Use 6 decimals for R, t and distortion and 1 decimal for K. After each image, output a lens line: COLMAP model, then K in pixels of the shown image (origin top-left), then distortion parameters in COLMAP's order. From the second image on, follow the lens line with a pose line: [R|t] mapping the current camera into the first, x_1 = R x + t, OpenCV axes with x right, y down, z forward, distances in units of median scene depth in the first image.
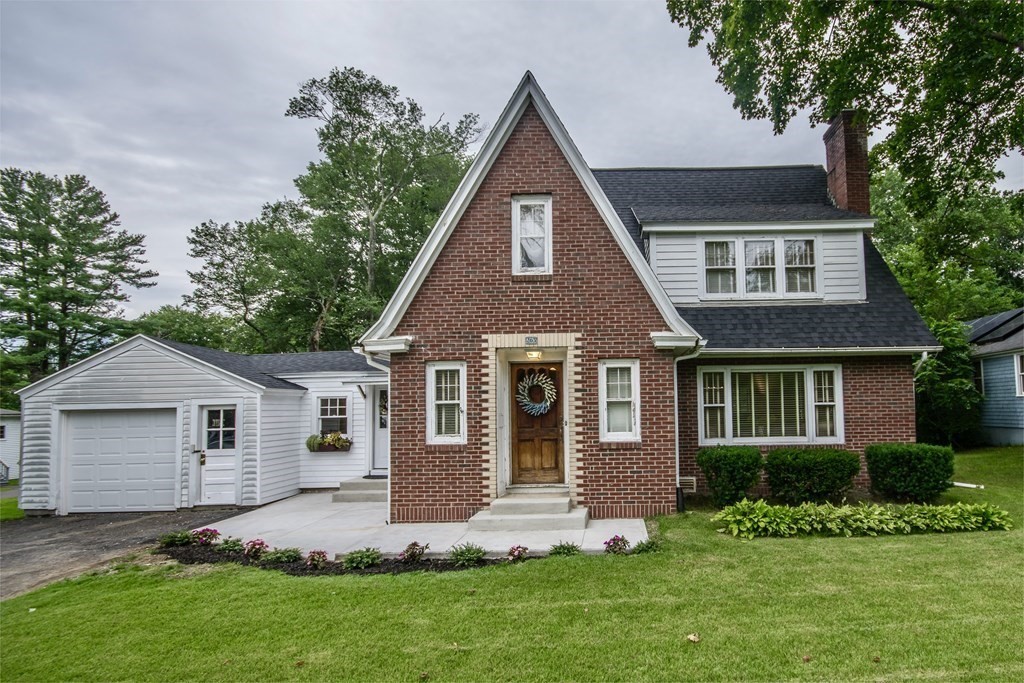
lens RADIAL K [[536.4, 0, 485.6], [0, 536.4, 352.9], [0, 0, 1]] dist [-0.001320, -0.001638]
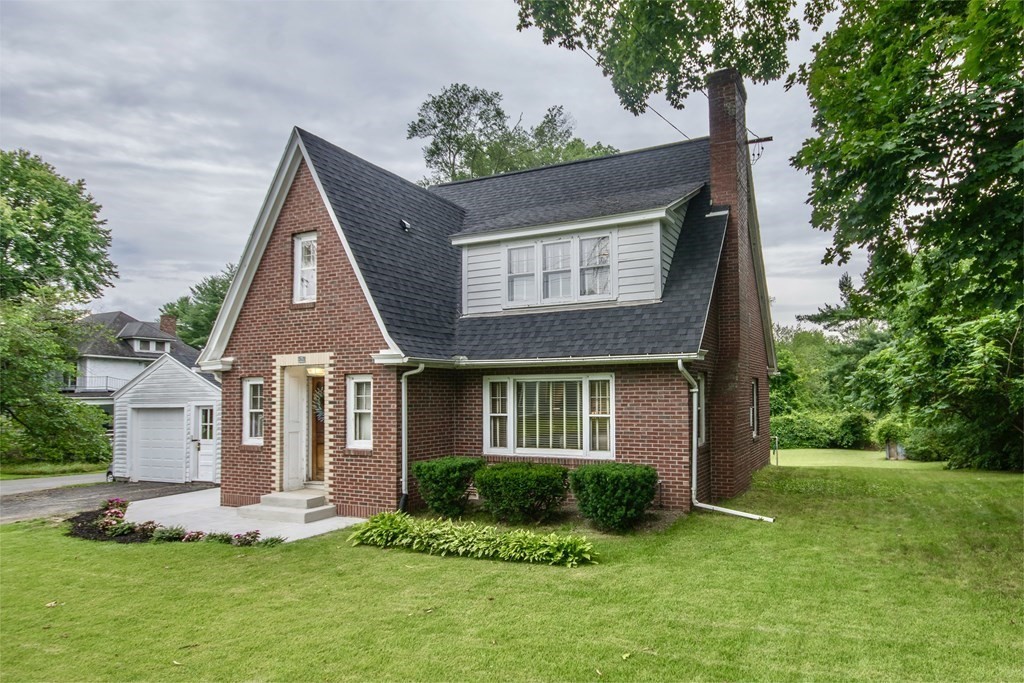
lens RADIAL K [[536.4, 0, 505.4], [0, 536.4, 346.8], [0, 0, 1]] dist [-0.001320, -0.001638]
pose [[0.925331, -0.031629, -0.377839, 0.840221], [0.039392, 0.999141, 0.012832, -0.043296], [0.377108, -0.026758, 0.925783, 0.078263]]
